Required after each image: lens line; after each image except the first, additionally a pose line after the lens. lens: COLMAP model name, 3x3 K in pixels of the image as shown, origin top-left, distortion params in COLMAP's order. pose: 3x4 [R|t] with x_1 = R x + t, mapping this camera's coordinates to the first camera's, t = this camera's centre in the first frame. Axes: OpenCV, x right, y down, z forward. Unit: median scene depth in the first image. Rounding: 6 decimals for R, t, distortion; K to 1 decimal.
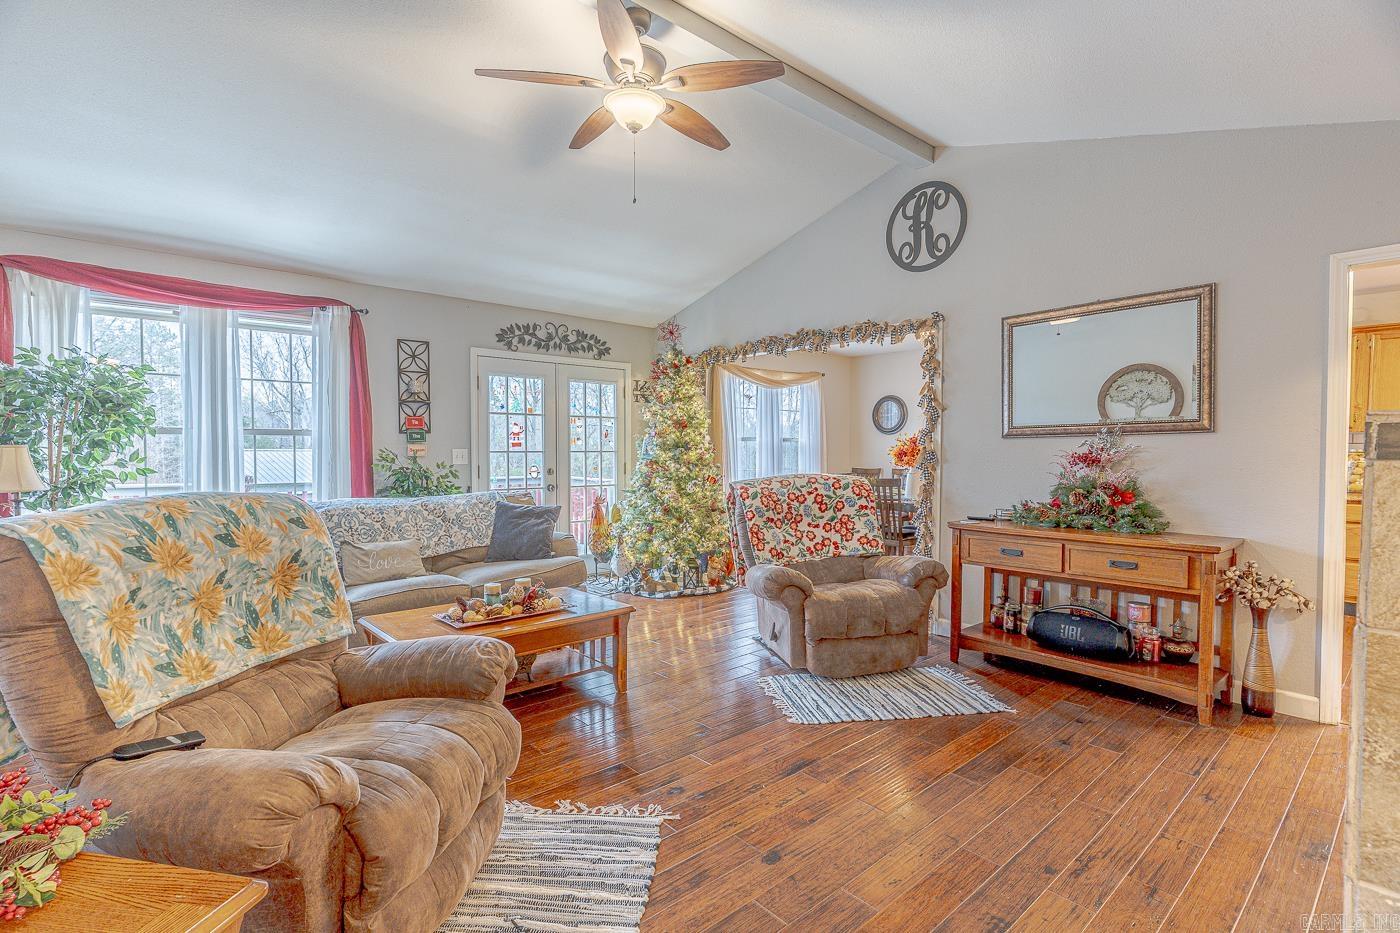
lens RADIAL K [[676.2, 0, 701.9], [0, 676.2, 458.3], [0, 0, 1]] dist [-0.000620, 0.002286]
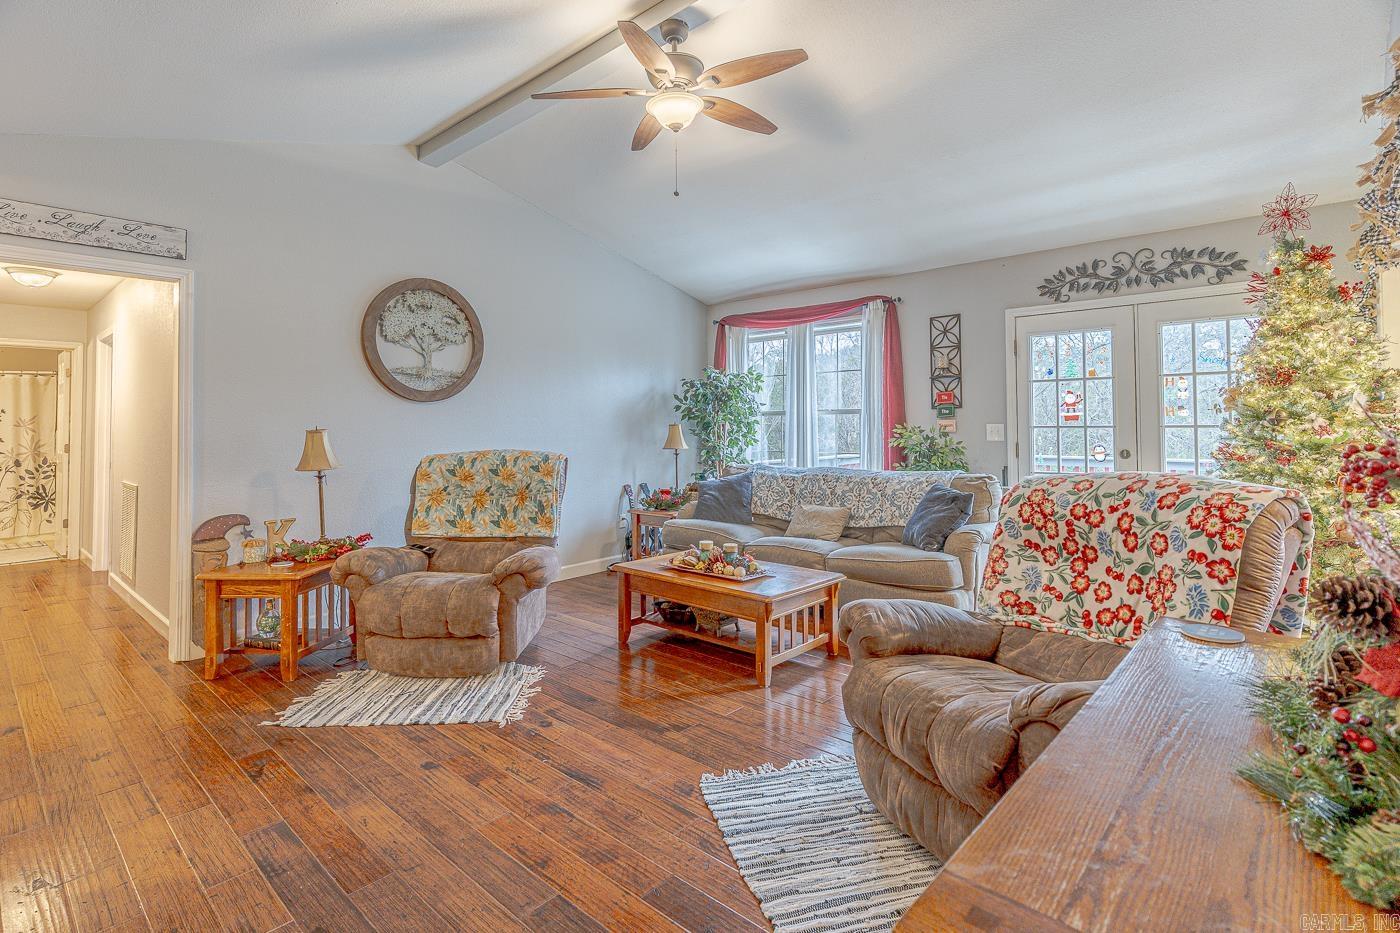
lens RADIAL K [[676.2, 0, 673.9], [0, 676.2, 404.1], [0, 0, 1]] dist [-0.000620, 0.002286]
pose [[0.083222, -0.033904, -0.995954, 0.637847], [-0.005368, 0.999391, -0.034470, -0.008493], [0.996517, 0.008215, 0.082989, 0.620460]]
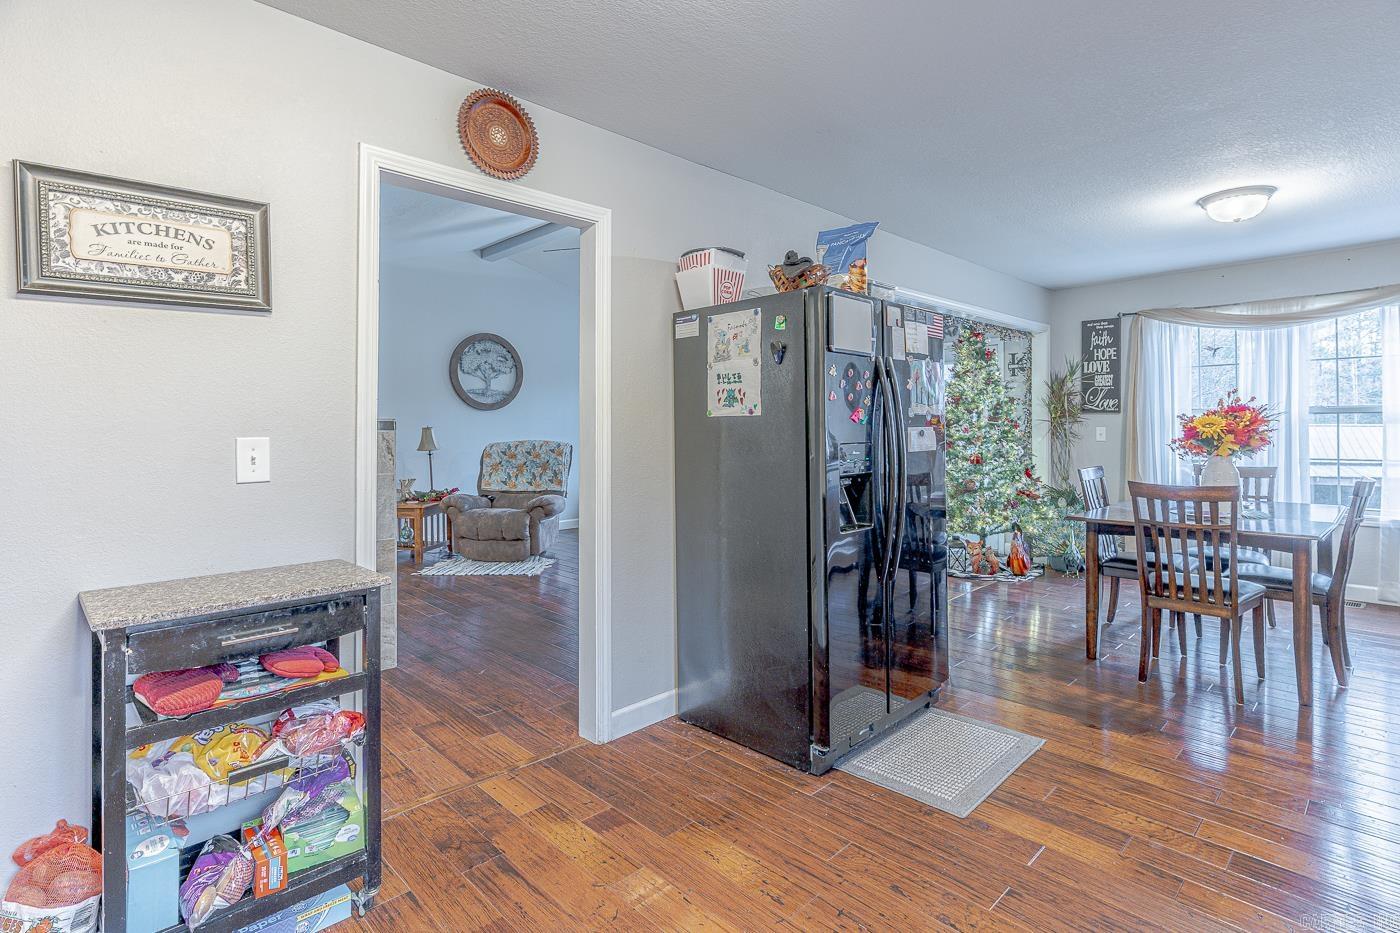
lens RADIAL K [[676.2, 0, 679.6], [0, 676.2, 434.0], [0, 0, 1]] dist [-0.000620, 0.002286]
pose [[0.021464, 0.011997, -0.999698, 1.270092], [-0.010464, 0.999876, 0.011774, -0.012725], [0.999715, 0.010209, 0.021587, 0.769738]]
